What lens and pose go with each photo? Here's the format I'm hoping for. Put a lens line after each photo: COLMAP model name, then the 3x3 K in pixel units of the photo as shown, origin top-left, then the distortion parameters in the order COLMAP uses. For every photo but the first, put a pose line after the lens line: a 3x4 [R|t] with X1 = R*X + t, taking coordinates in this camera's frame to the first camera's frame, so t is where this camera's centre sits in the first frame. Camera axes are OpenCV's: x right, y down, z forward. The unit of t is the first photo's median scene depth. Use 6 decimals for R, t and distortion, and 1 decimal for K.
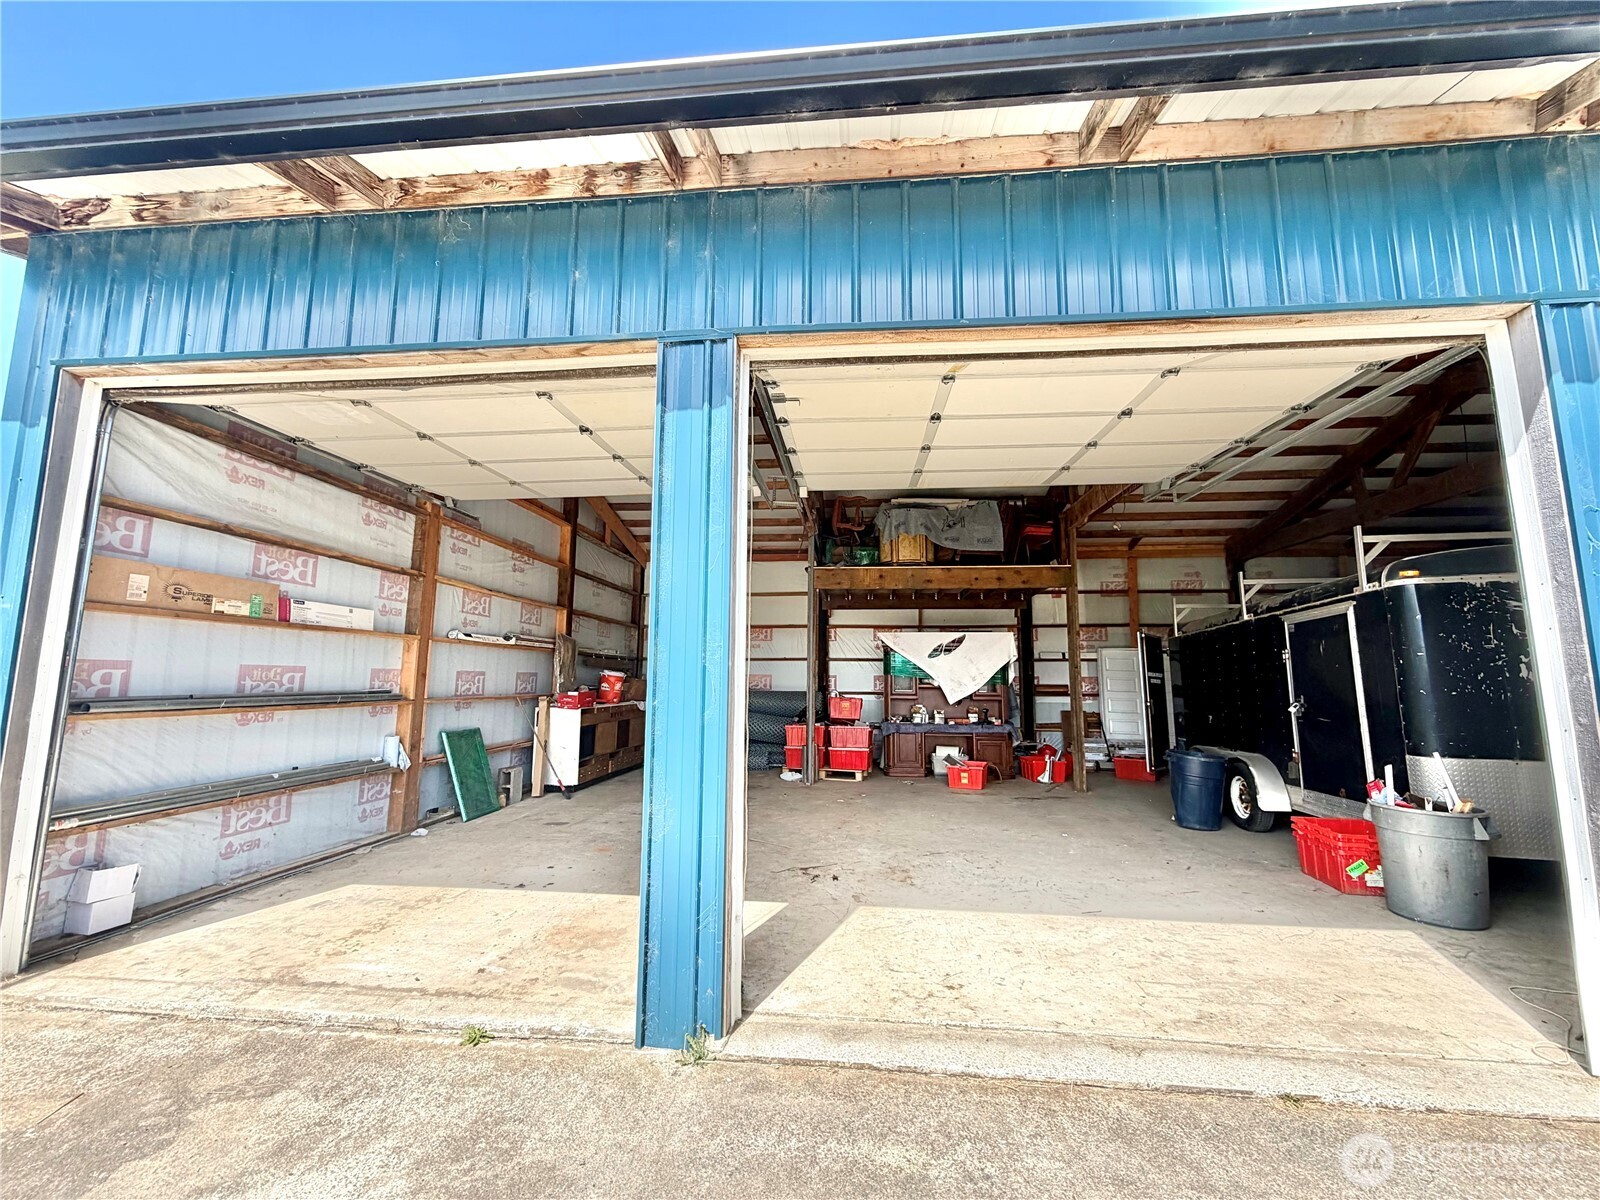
lens RADIAL K [[636.7, 0, 794.3], [0, 636.7, 595.3], [0, 0, 1]] dist [-0.001678, 0.000434]
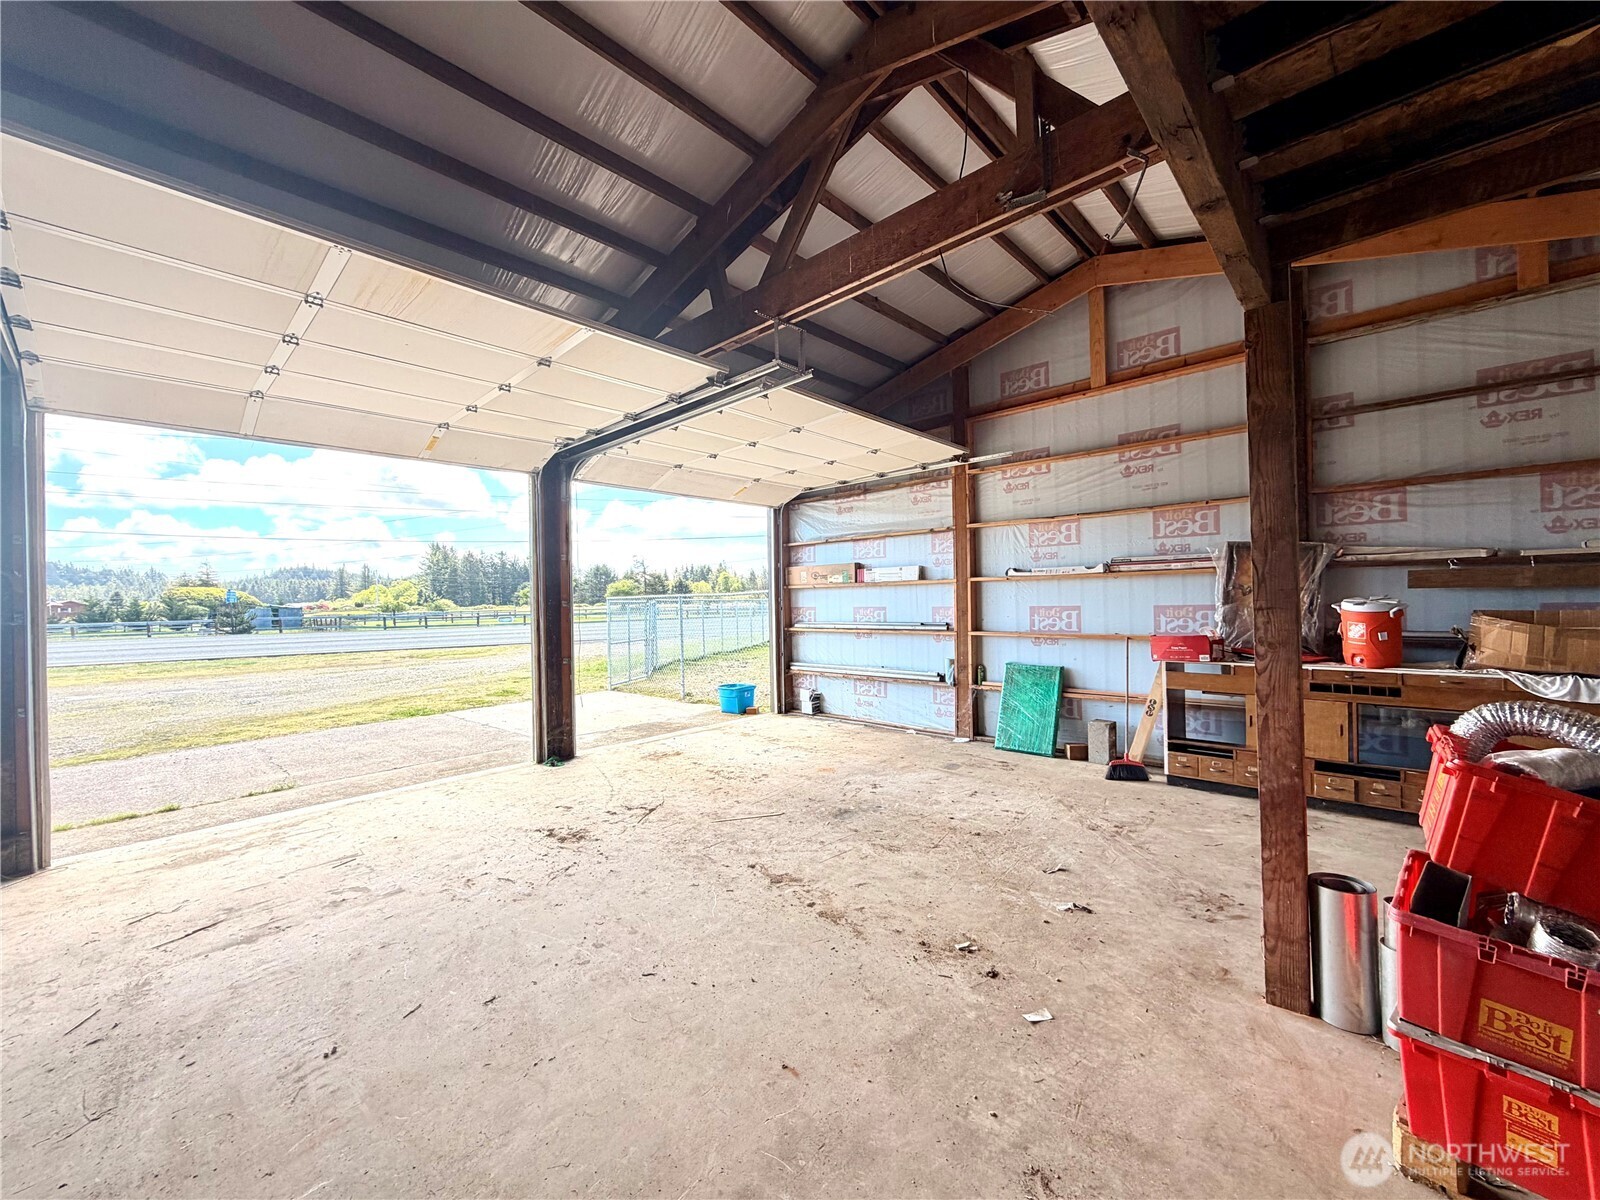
lens RADIAL K [[636.7, 0, 792.6], [0, 636.7, 600.4], [0, 0, 1]] dist [-0.001678, 0.000434]
pose [[-0.611536, 0.006862, -0.791187, 0.541713], [0.120522, 0.989101, -0.084577, 0.165121], [0.781984, -0.147077, -0.605698, 1.457299]]
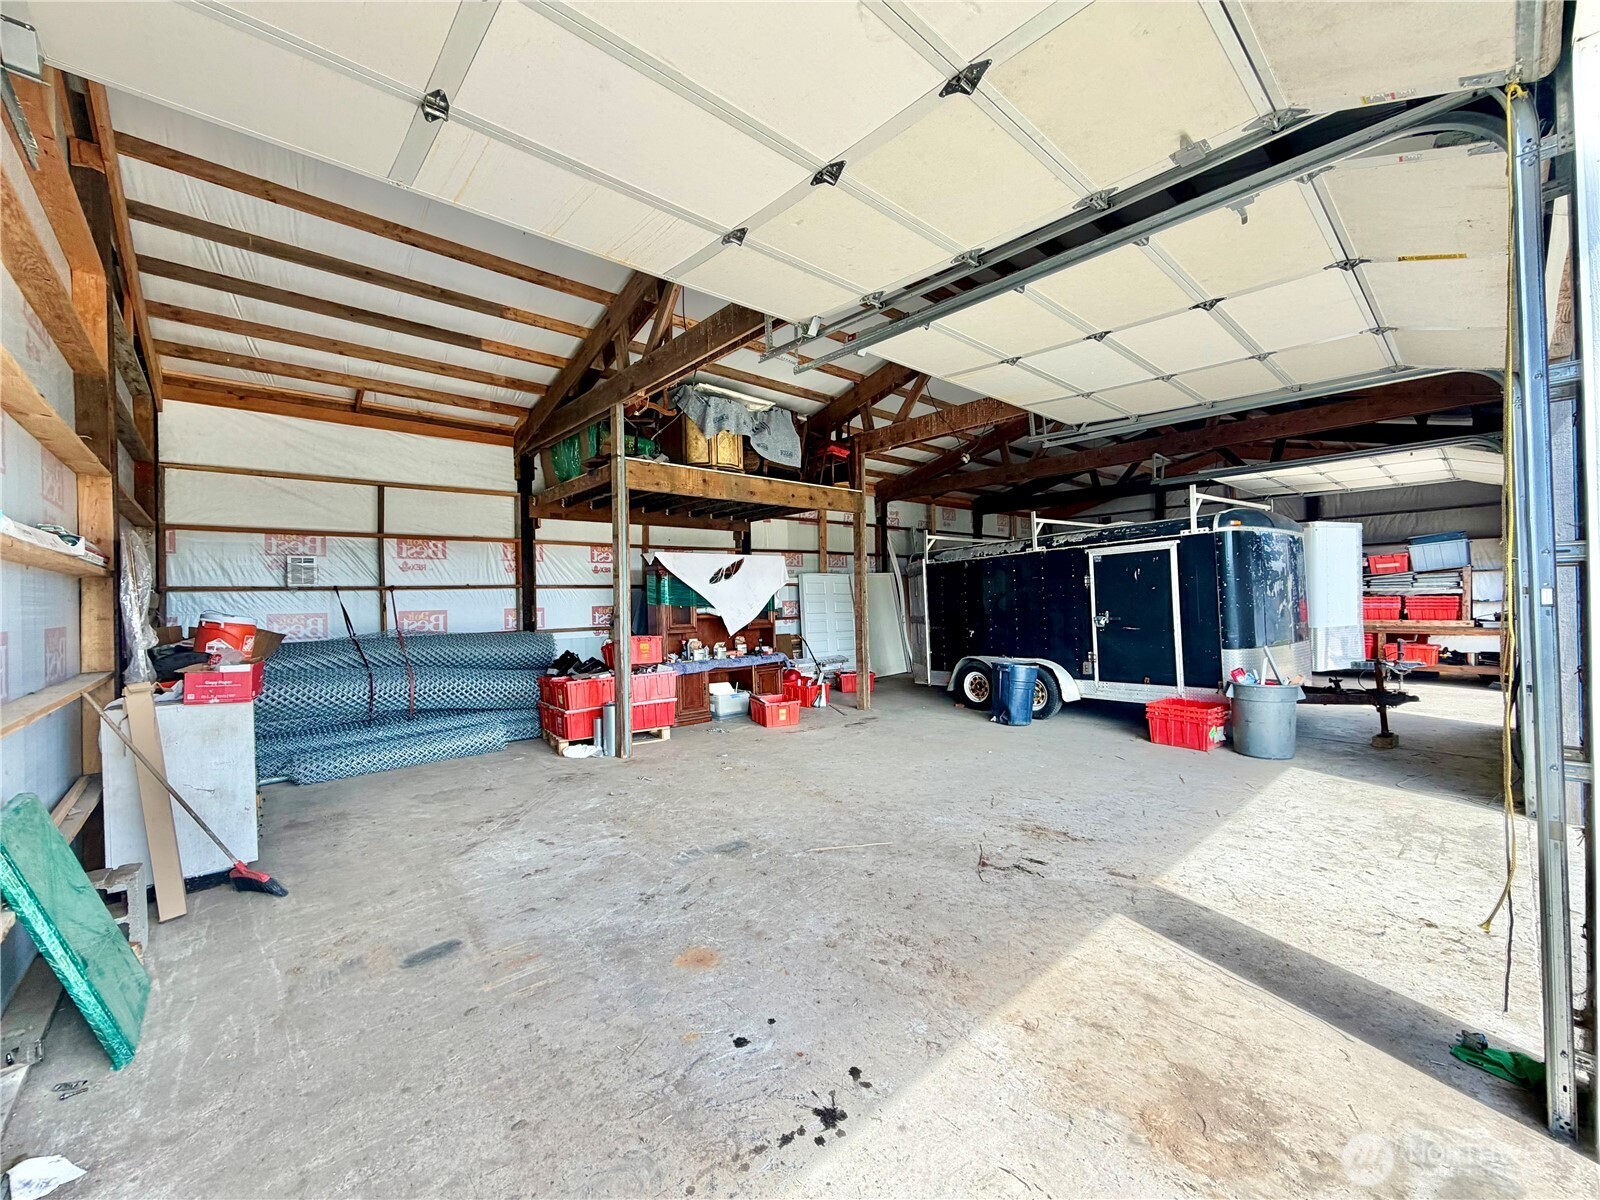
lens RADIAL K [[636.7, 0, 798.1], [0, 636.7, 602.4], [0, 0, 1]] dist [-0.001678, 0.000434]
pose [[0.674815, -0.028563, 0.737434, -0.536660], [-0.067283, 0.992708, 0.100021, 0.047983], [-0.734913, -0.117113, 0.667973, 0.546227]]
